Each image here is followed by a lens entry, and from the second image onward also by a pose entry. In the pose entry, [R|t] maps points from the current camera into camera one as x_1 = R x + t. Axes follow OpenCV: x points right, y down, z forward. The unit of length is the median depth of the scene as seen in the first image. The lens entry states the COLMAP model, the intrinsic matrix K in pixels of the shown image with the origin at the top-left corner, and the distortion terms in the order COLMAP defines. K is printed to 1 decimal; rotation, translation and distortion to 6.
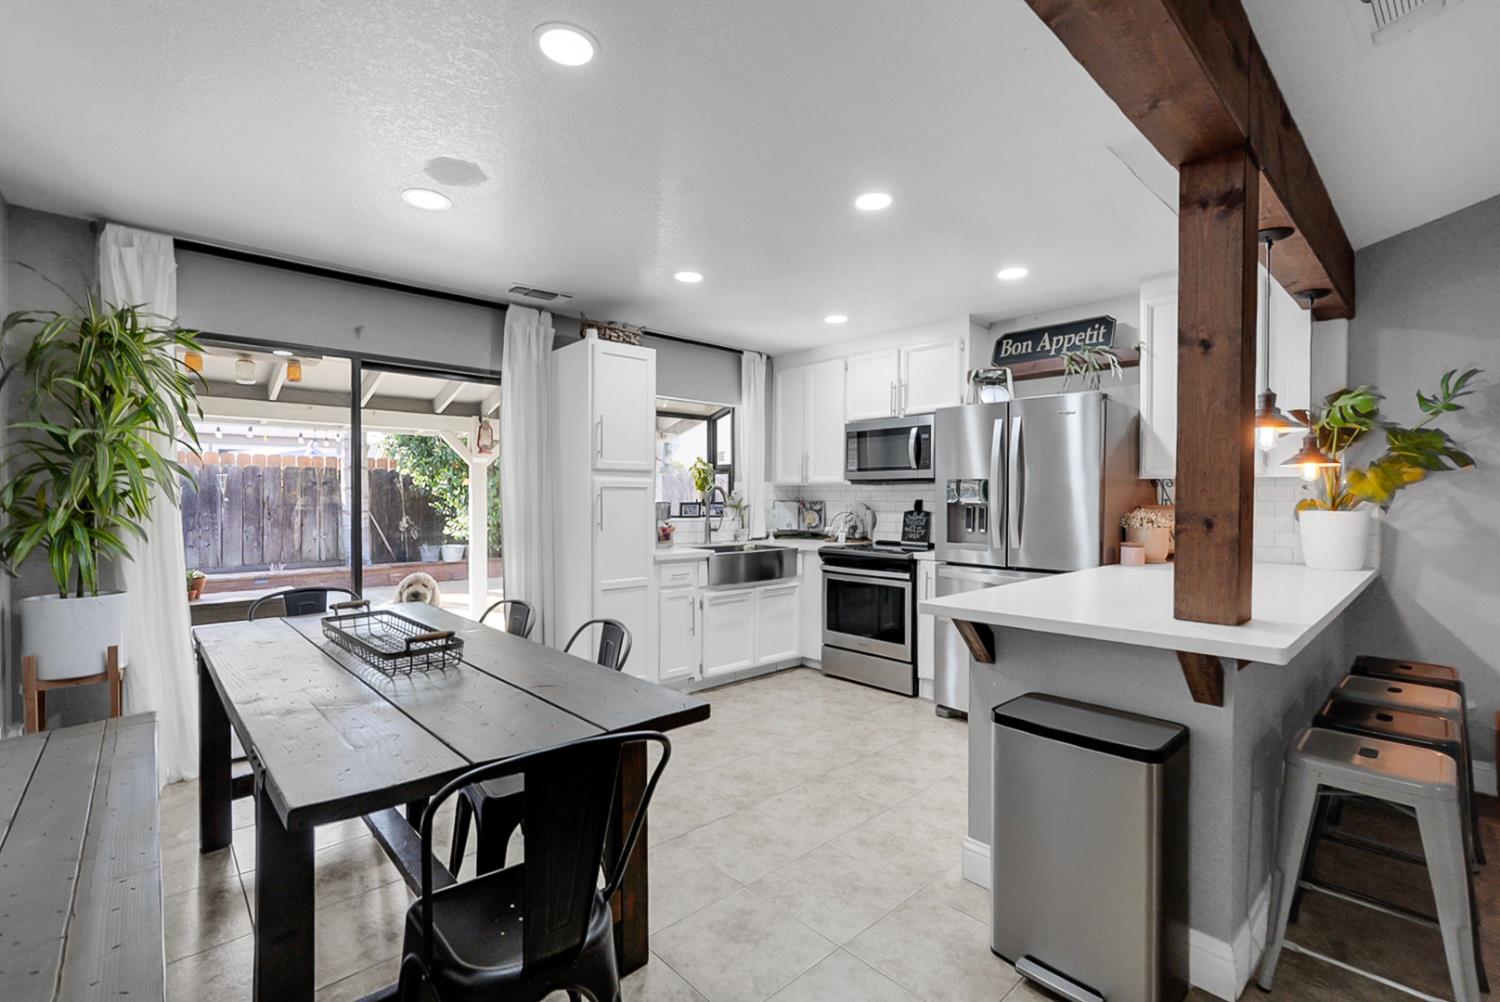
lens RADIAL K [[648.2, 0, 782.2], [0, 648.2, 501.6], [0, 0, 1]] dist [-0.002734, 0.000188]
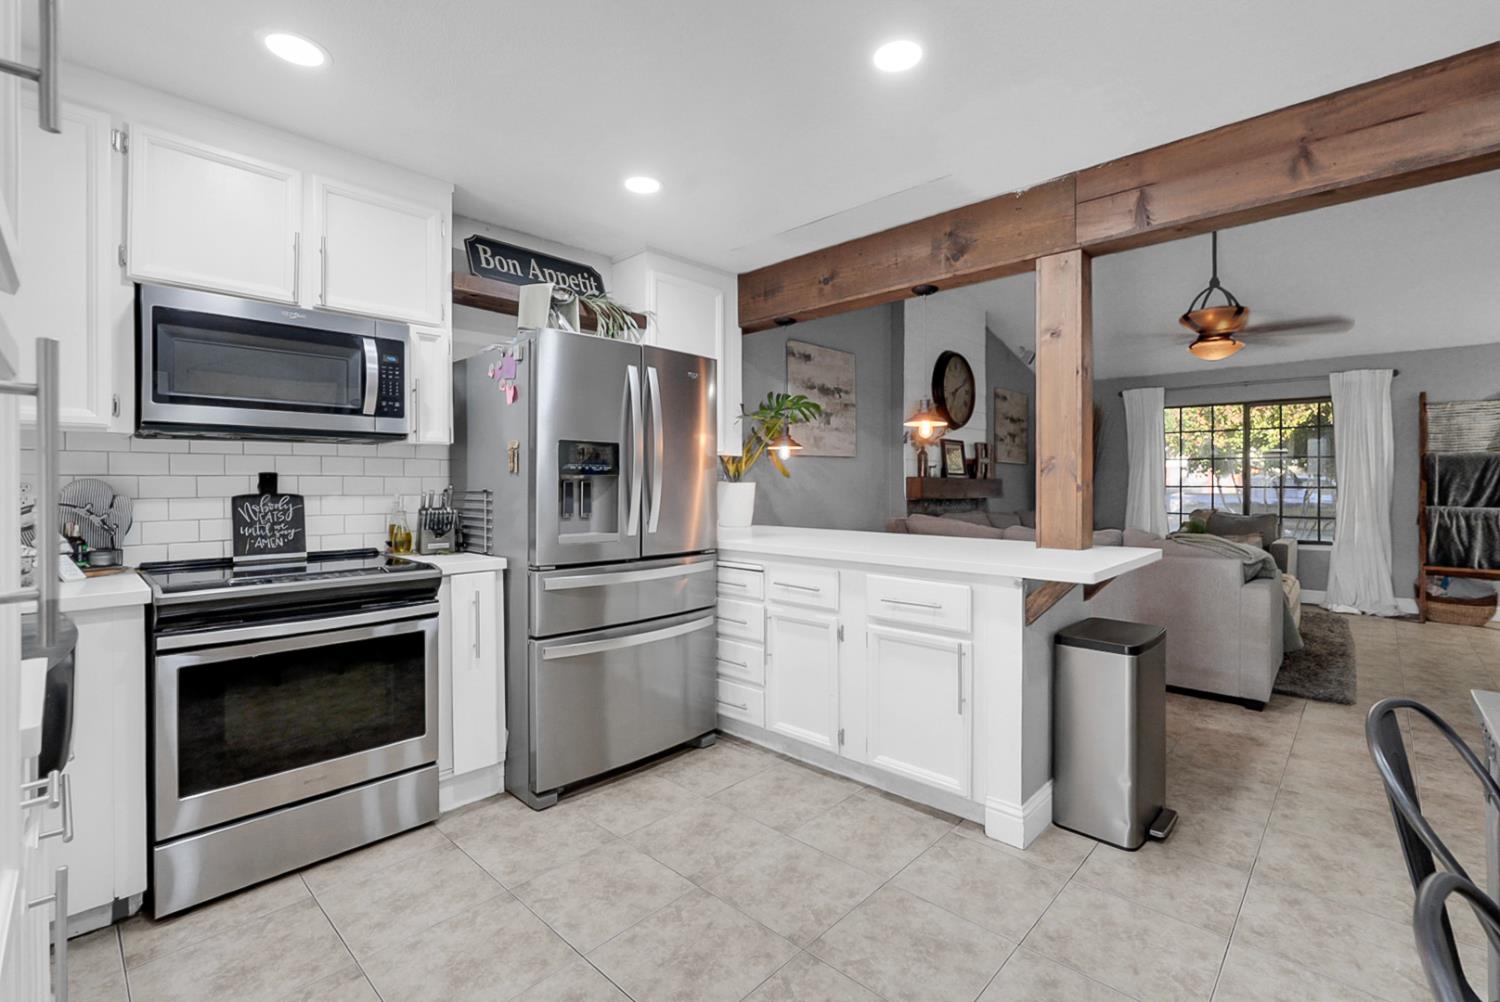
lens RADIAL K [[670.2, 0, 699.8], [0, 670.2, 484.0], [0, 0, 1]] dist [0.001066, 0.000320]
pose [[-0.006498, -0.002671, 0.999975, -0.333767], [0.005901, 0.999979, 0.002709, 0.007261], [-0.999961, 0.005918, -0.006482, 0.674394]]
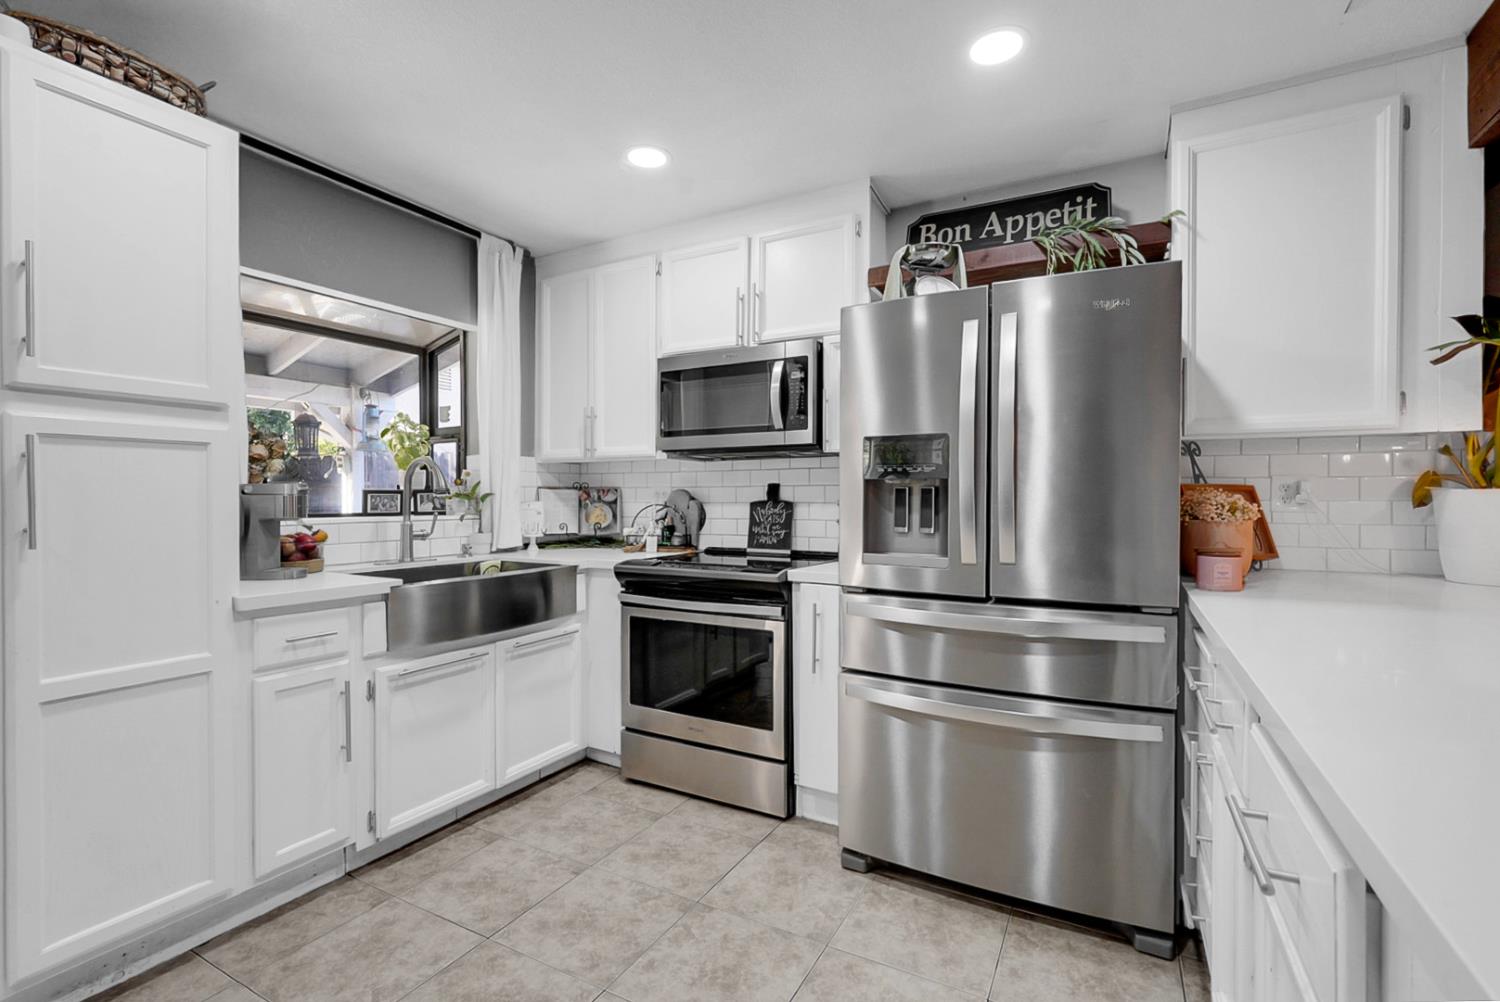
lens RADIAL K [[648.2, 0, 782.2], [0, 648.2, 501.6], [0, 0, 1]] dist [-0.002734, 0.000188]
pose [[0.946556, -0.003732, 0.322518, 0.010521], [0.003457, 0.999993, 0.001425, 0.014565], [-0.322521, -0.000233, 0.946562, 0.395448]]
